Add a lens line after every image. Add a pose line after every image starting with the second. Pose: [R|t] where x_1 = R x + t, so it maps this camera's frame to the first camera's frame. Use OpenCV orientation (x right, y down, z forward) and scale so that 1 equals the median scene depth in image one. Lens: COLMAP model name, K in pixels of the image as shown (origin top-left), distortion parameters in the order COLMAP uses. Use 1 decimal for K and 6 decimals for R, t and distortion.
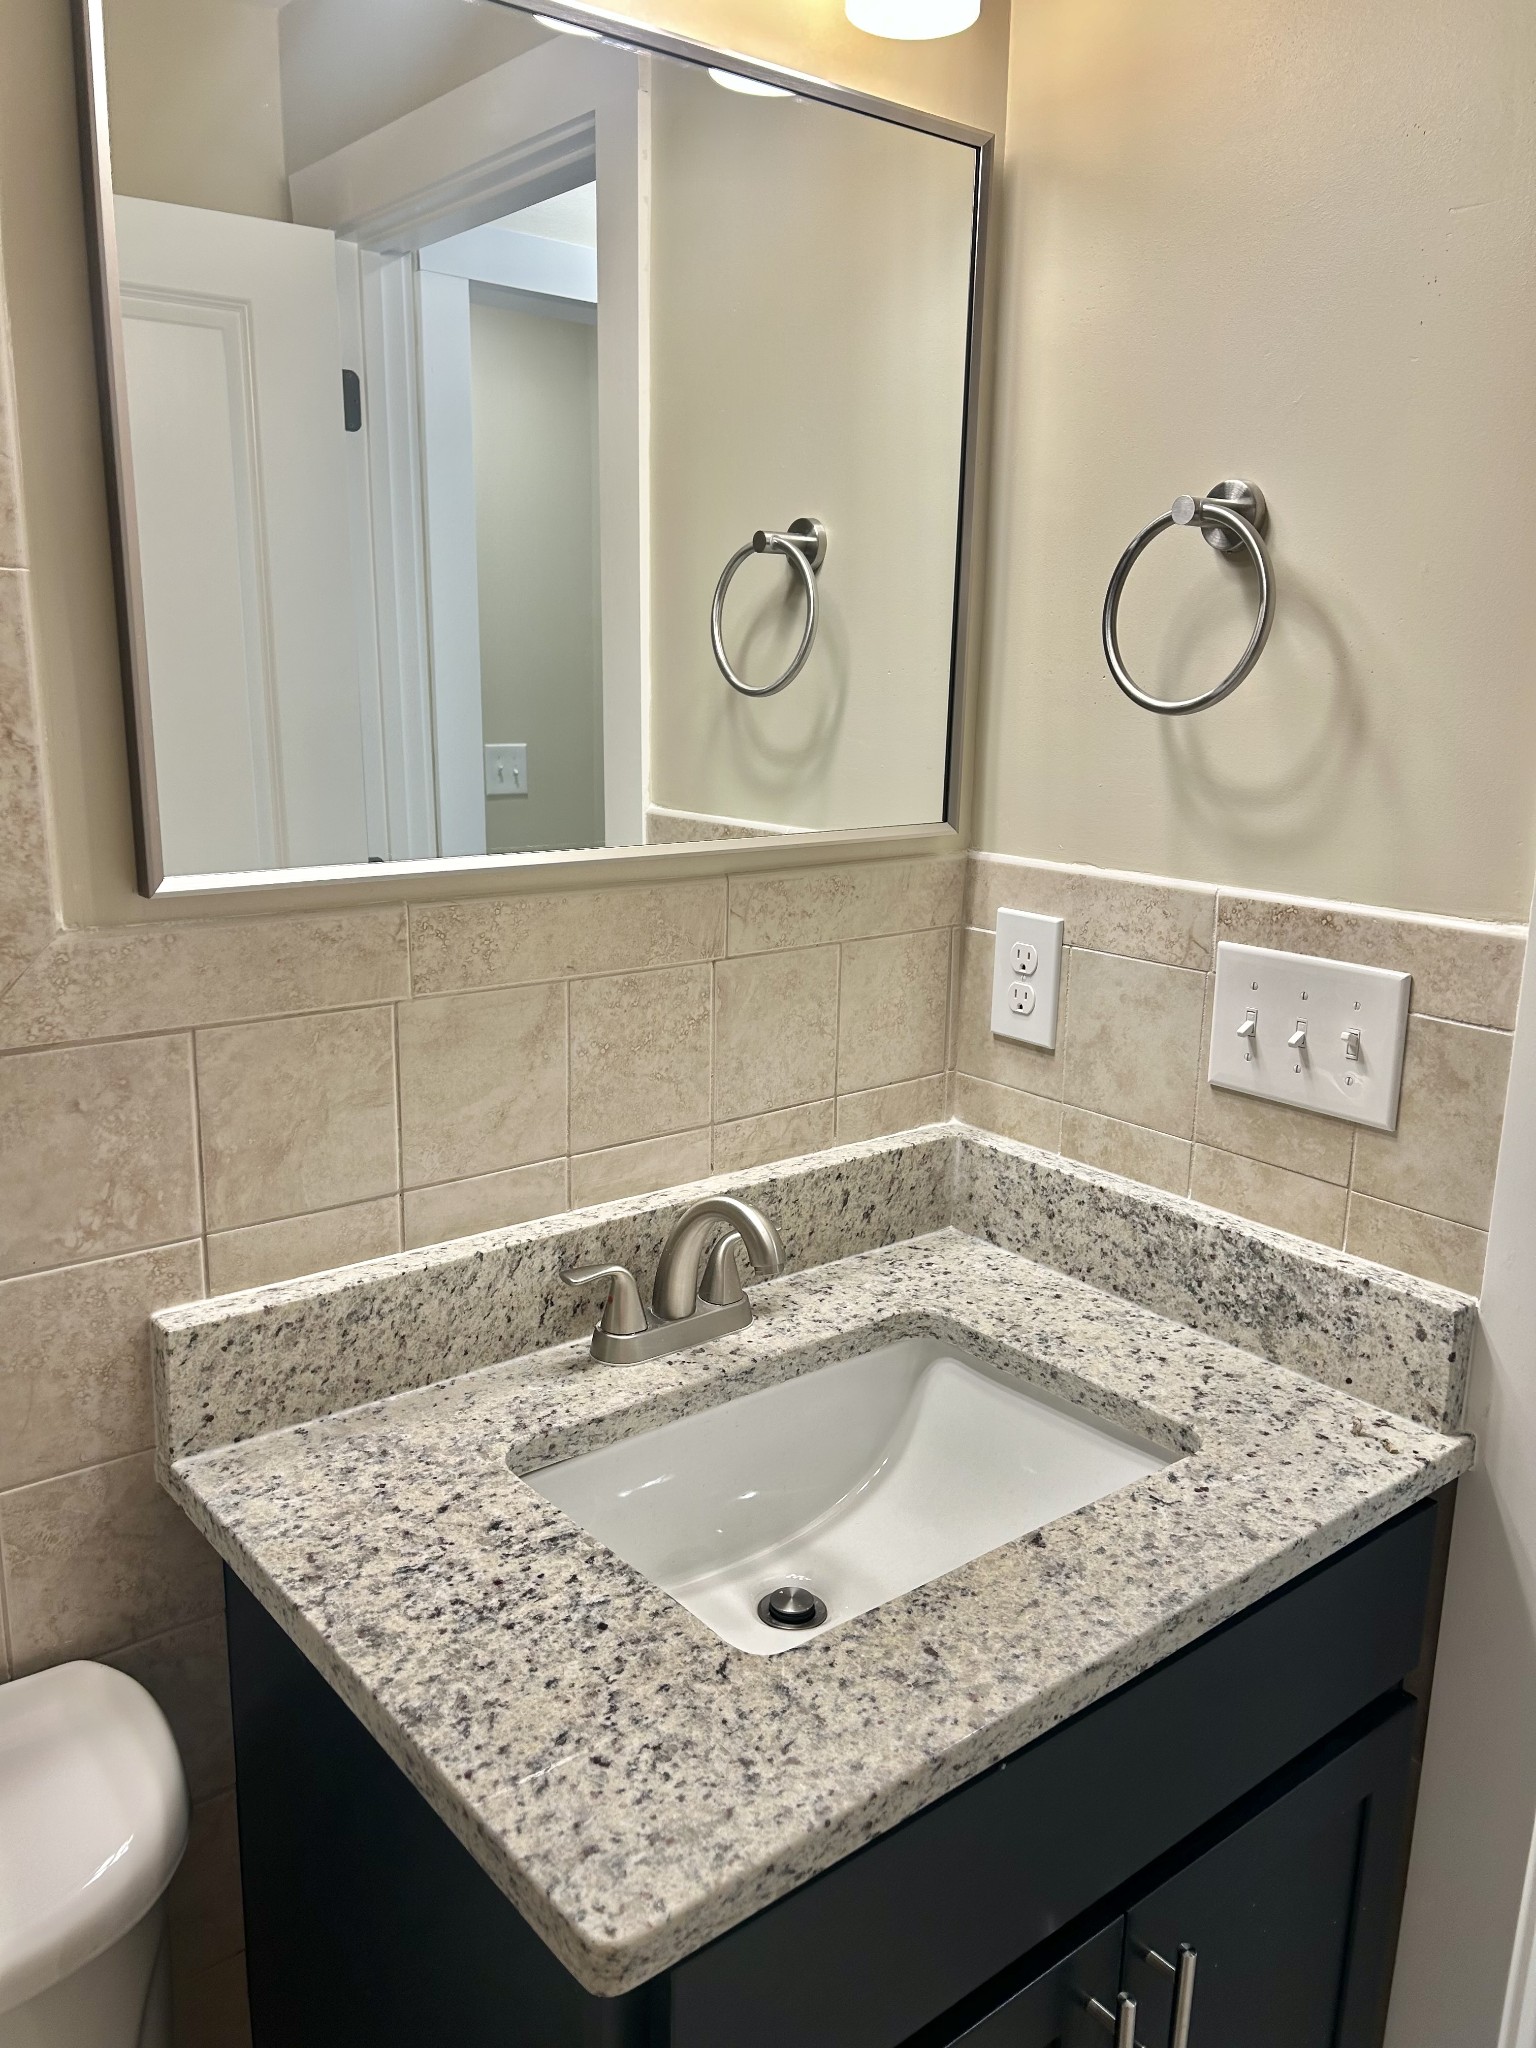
lens RADIAL K [[1568.4, 0, 753.2], [0, 1568.4, 1026.4], [0, 0, 1]] dist [0.054463, -0.060118]
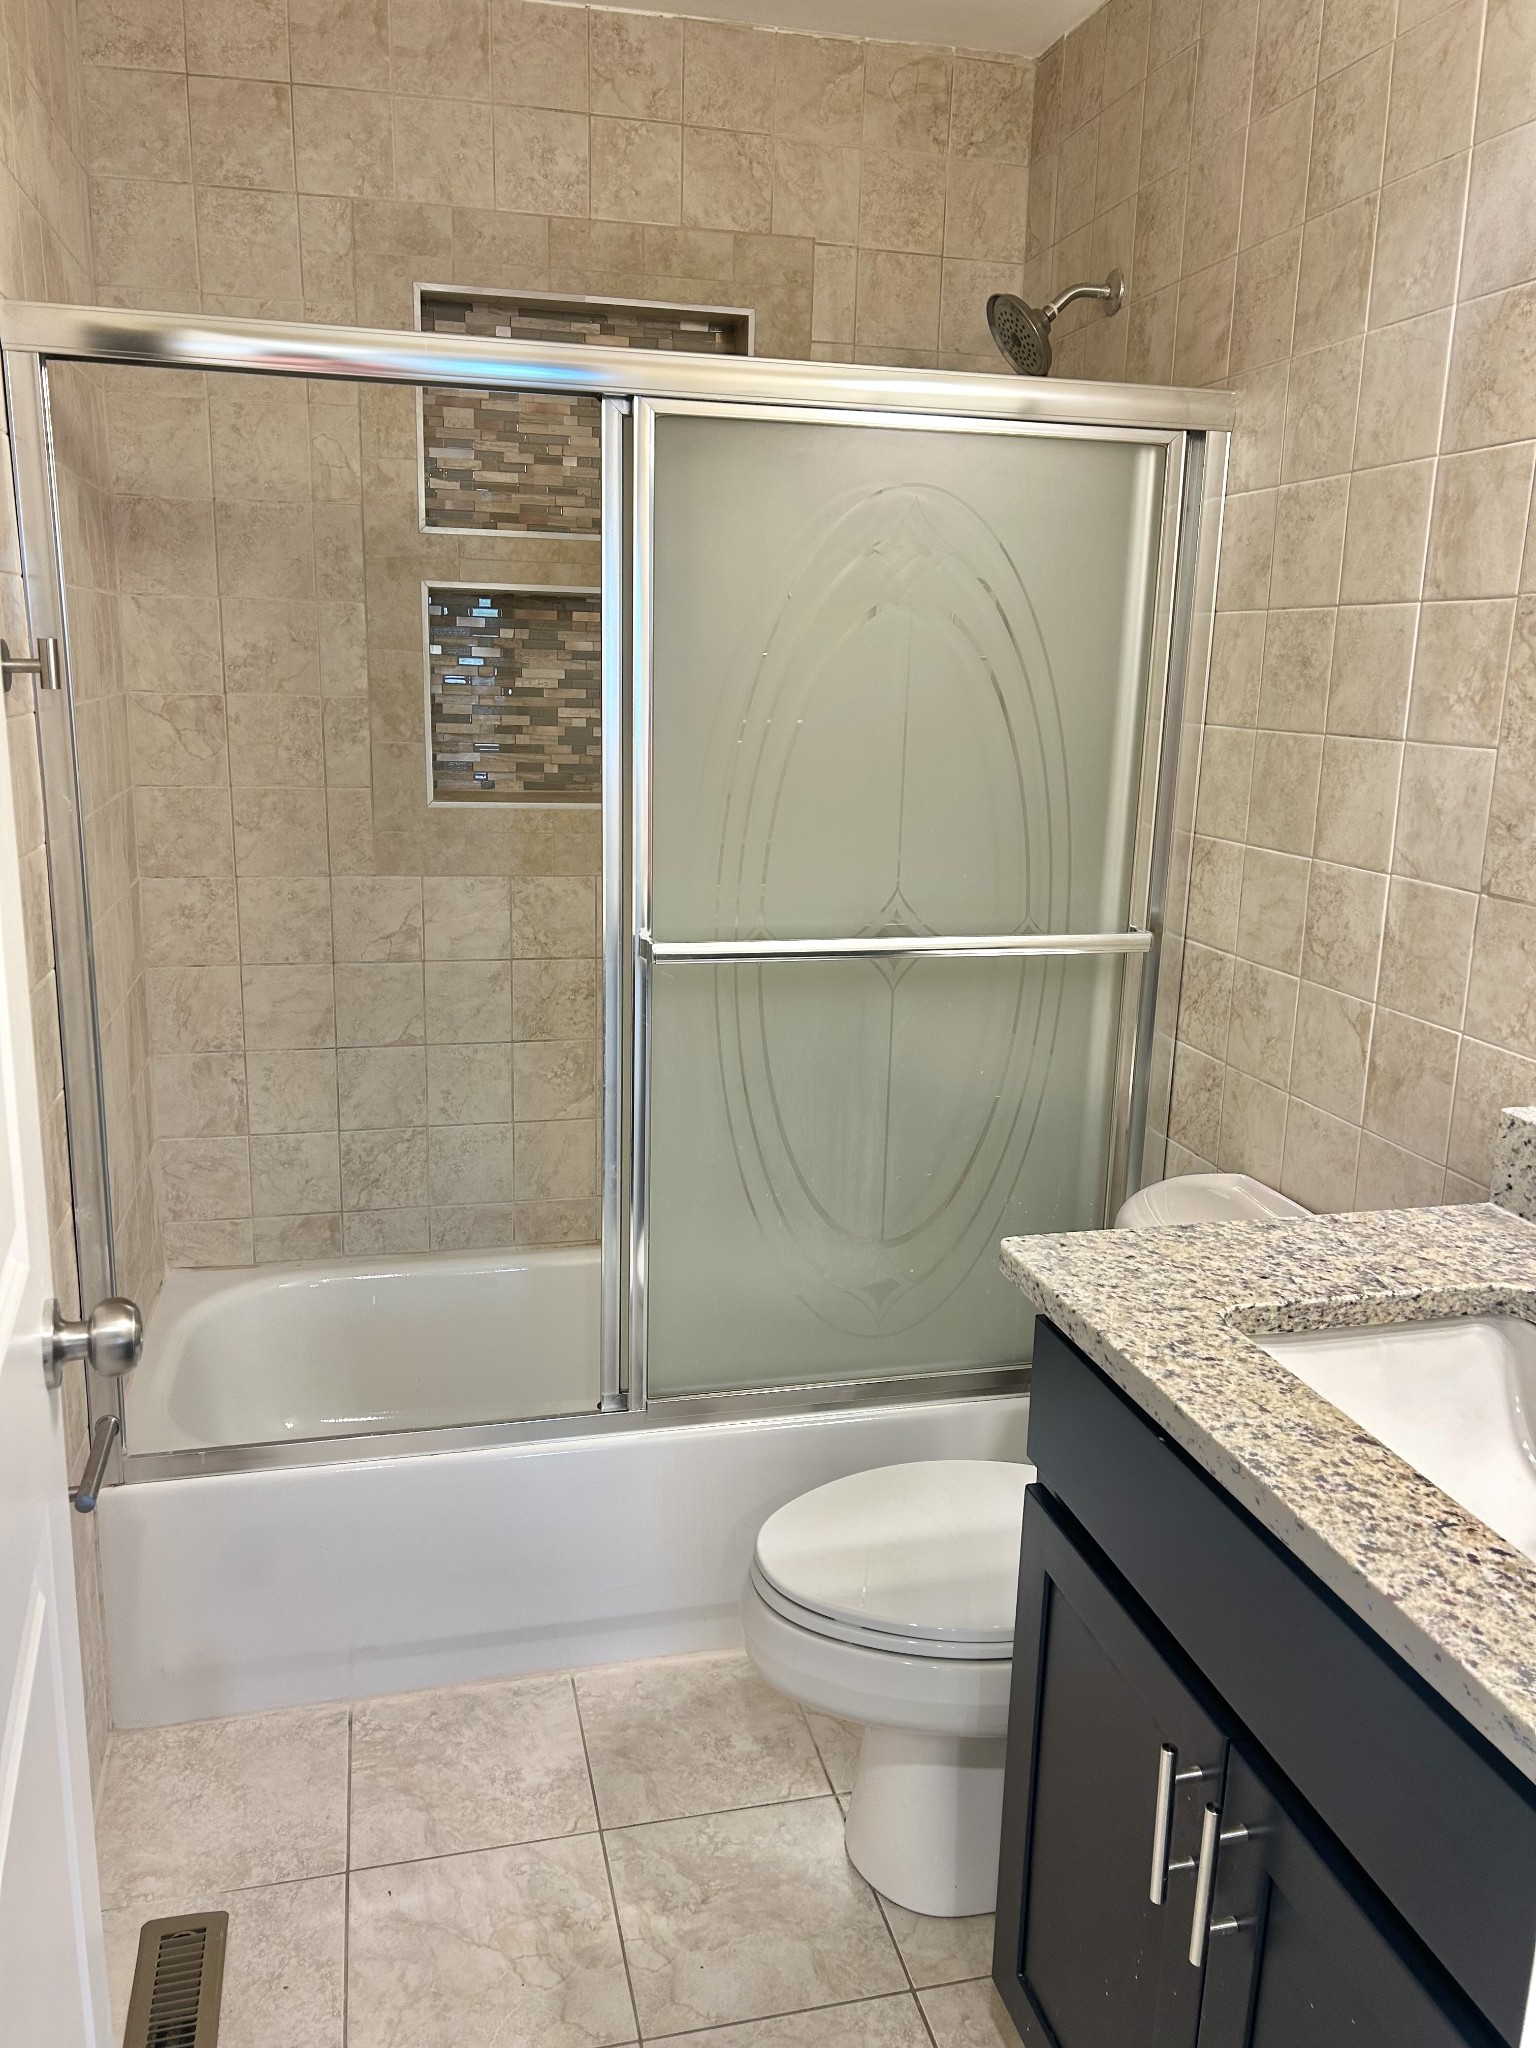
lens RADIAL K [[1568.4, 0, 753.2], [0, 1568.4, 1026.4], [0, 0, 1]] dist [0.054463, -0.060118]
pose [[-0.425239, 0.176216, -0.887761, 1.343055], [-0.242757, 0.922717, 0.299436, -0.164872], [0.871918, 0.342842, -0.349598, 0.976091]]
